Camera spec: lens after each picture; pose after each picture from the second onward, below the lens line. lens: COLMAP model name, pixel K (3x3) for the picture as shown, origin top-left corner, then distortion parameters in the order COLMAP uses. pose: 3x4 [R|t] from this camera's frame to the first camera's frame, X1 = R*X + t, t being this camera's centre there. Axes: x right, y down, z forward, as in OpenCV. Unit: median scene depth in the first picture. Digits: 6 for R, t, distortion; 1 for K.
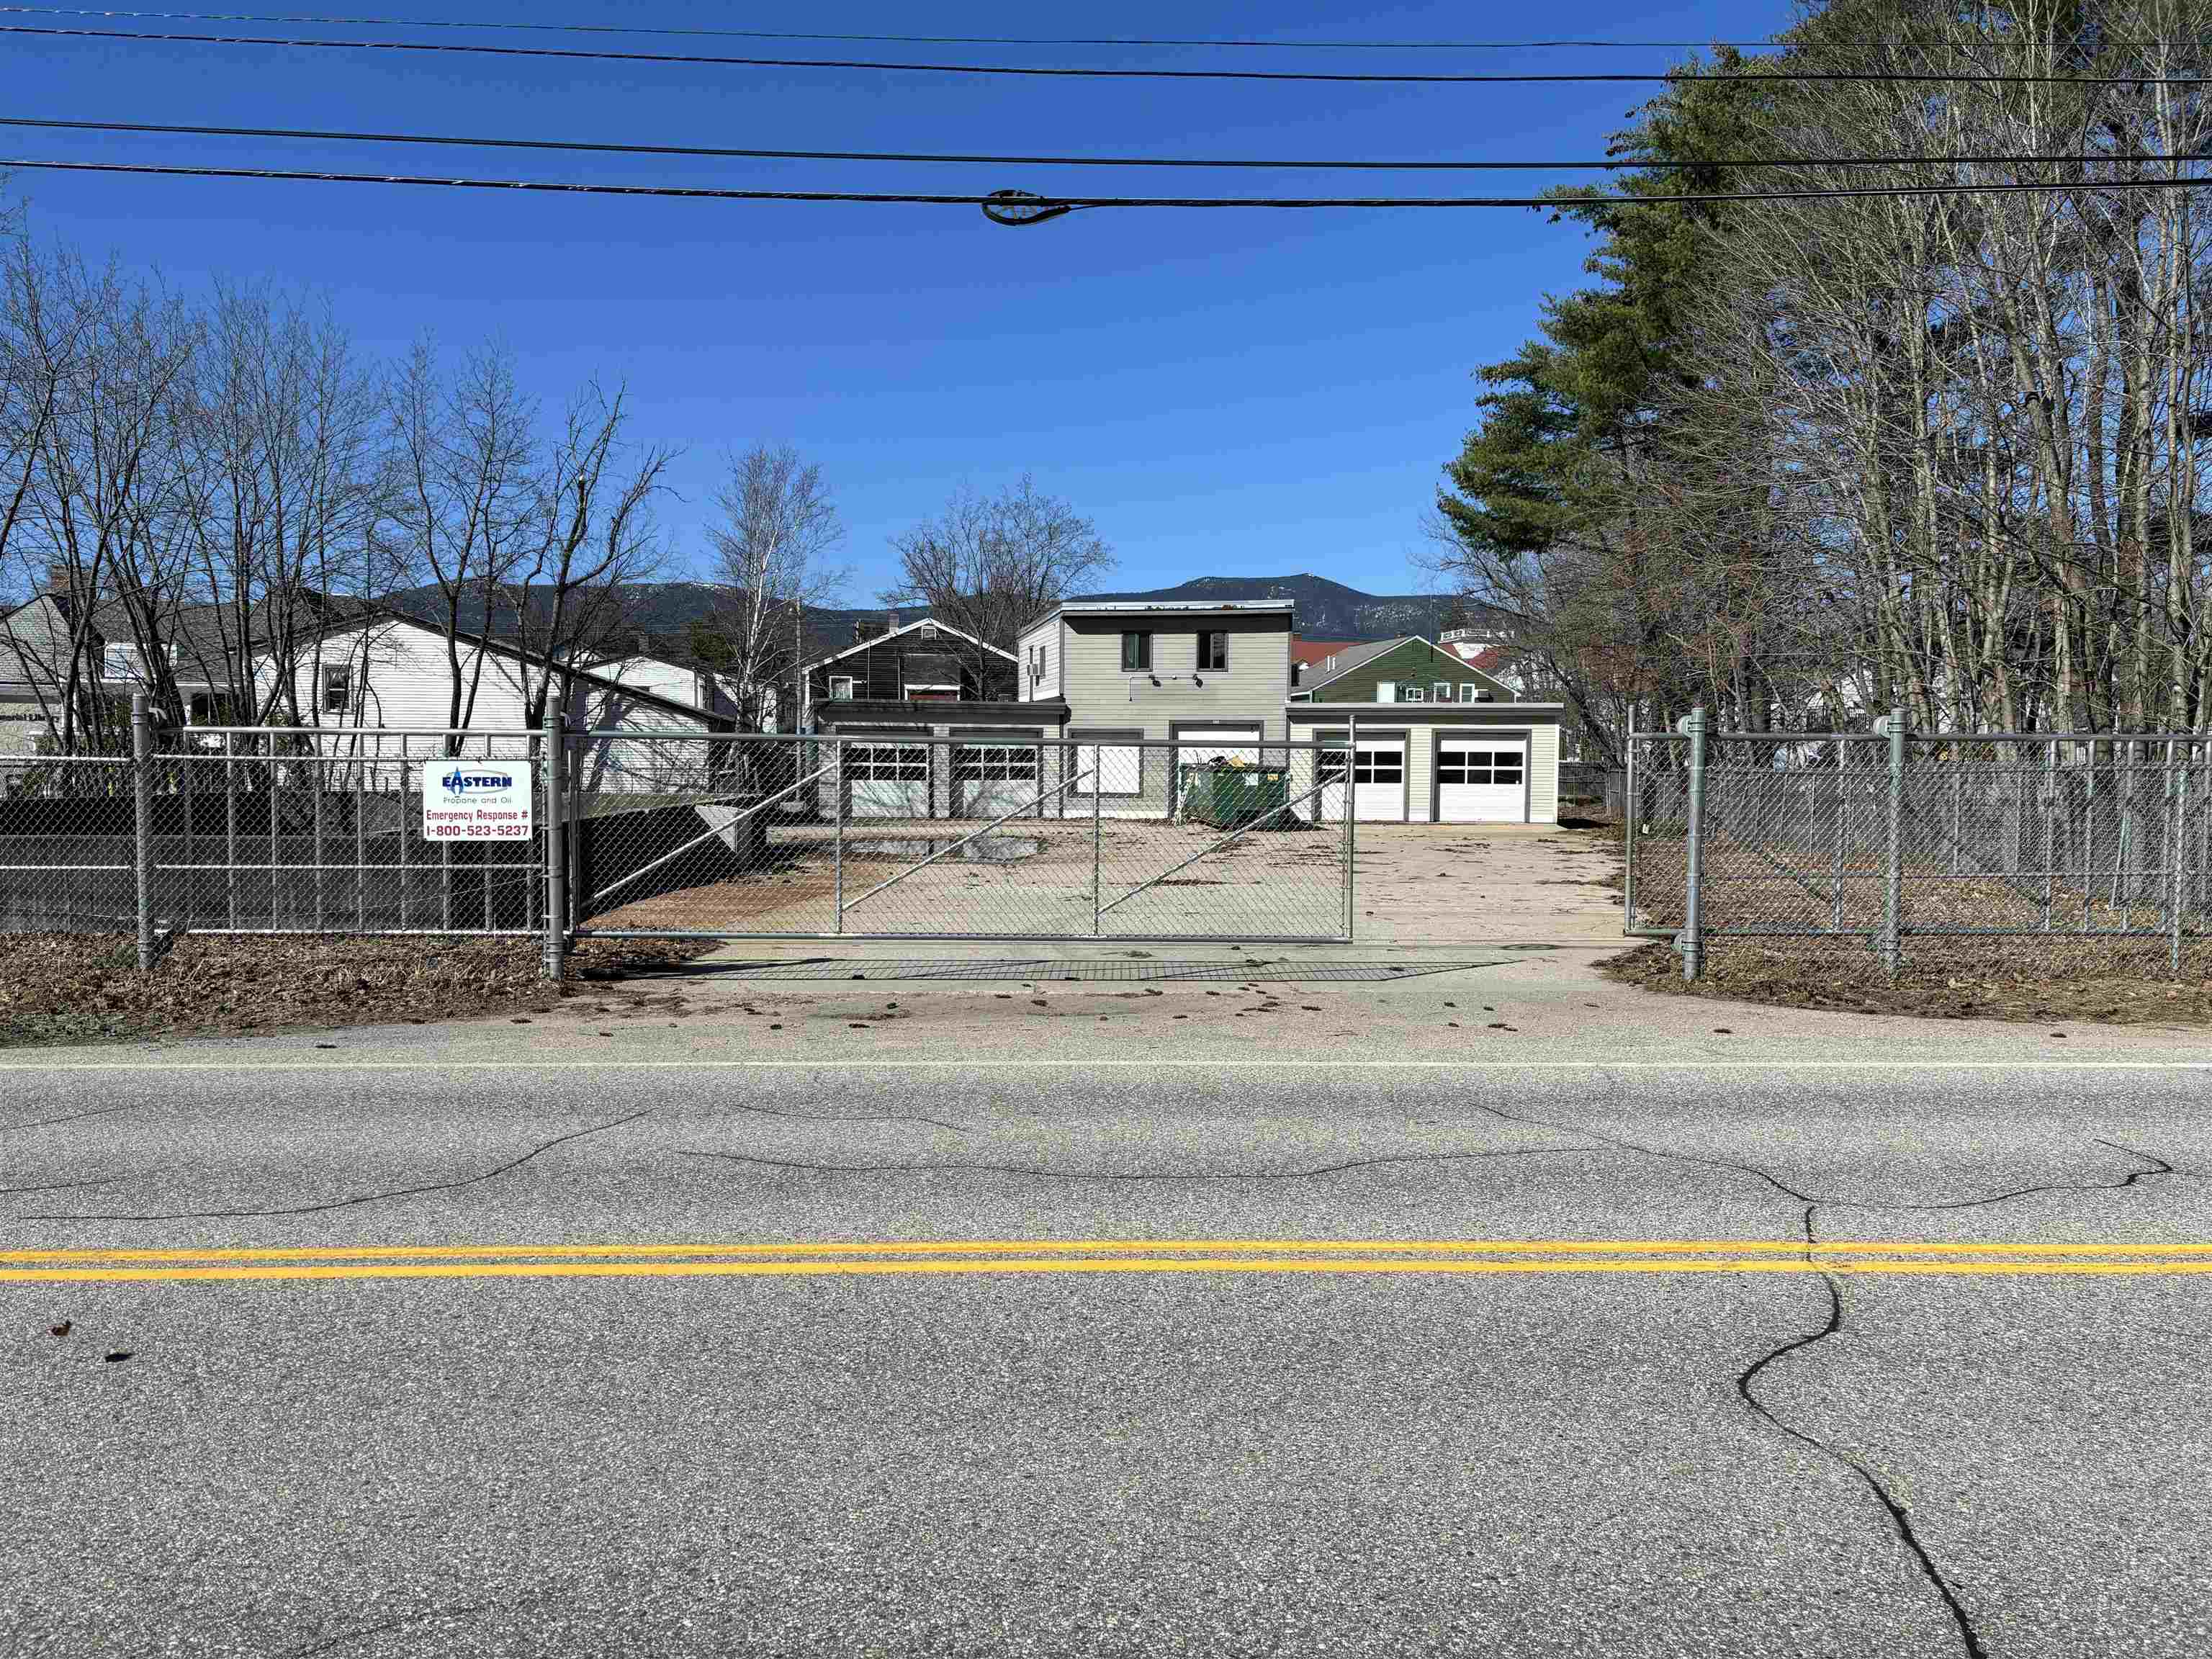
lens RADIAL K [[1649.4, 0, 1103.4], [0, 1649.4, 845.3], [0, 0, 1]] dist [0.124937, -0.125761]
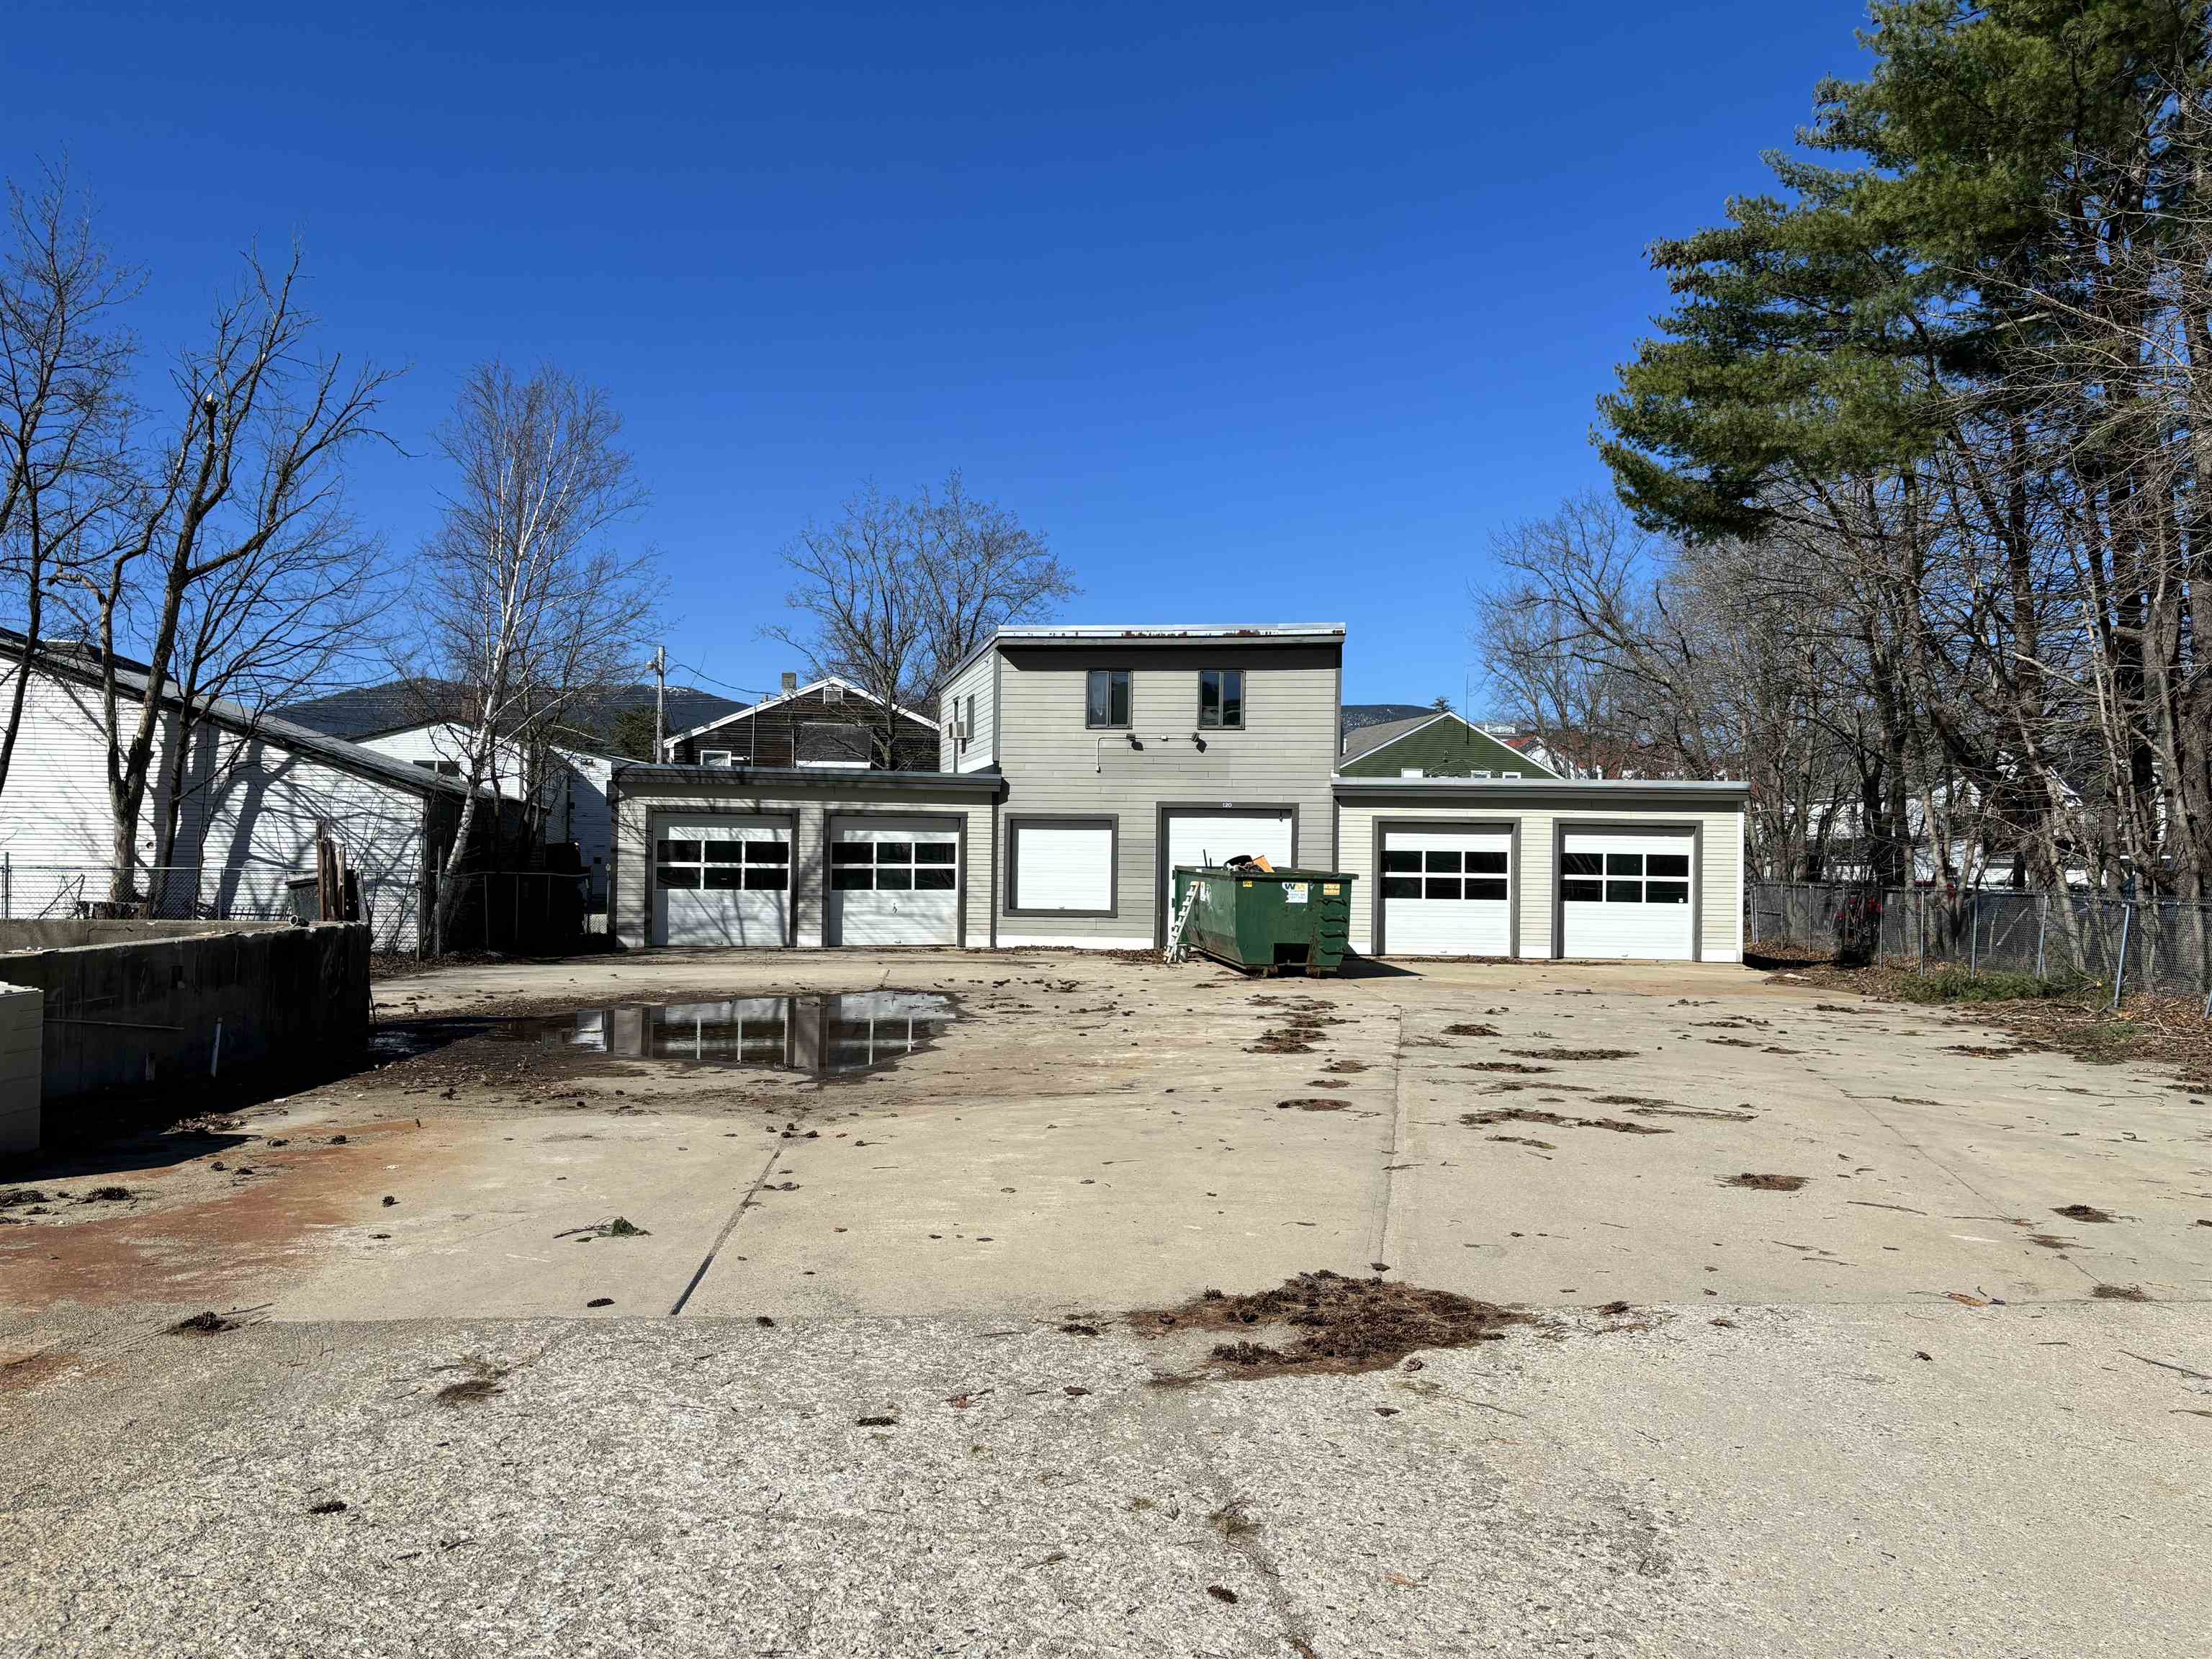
lens RADIAL K [[1649.4, 0, 1103.4], [0, 1649.4, 845.3], [0, 0, 1]] dist [0.124937, -0.125761]
pose [[0.999608, 0.008189, 0.026774, 0.000662], [-0.006480, 0.997973, -0.063311, -0.016552], [-0.027238, 0.063113, 0.997635, 0.349285]]
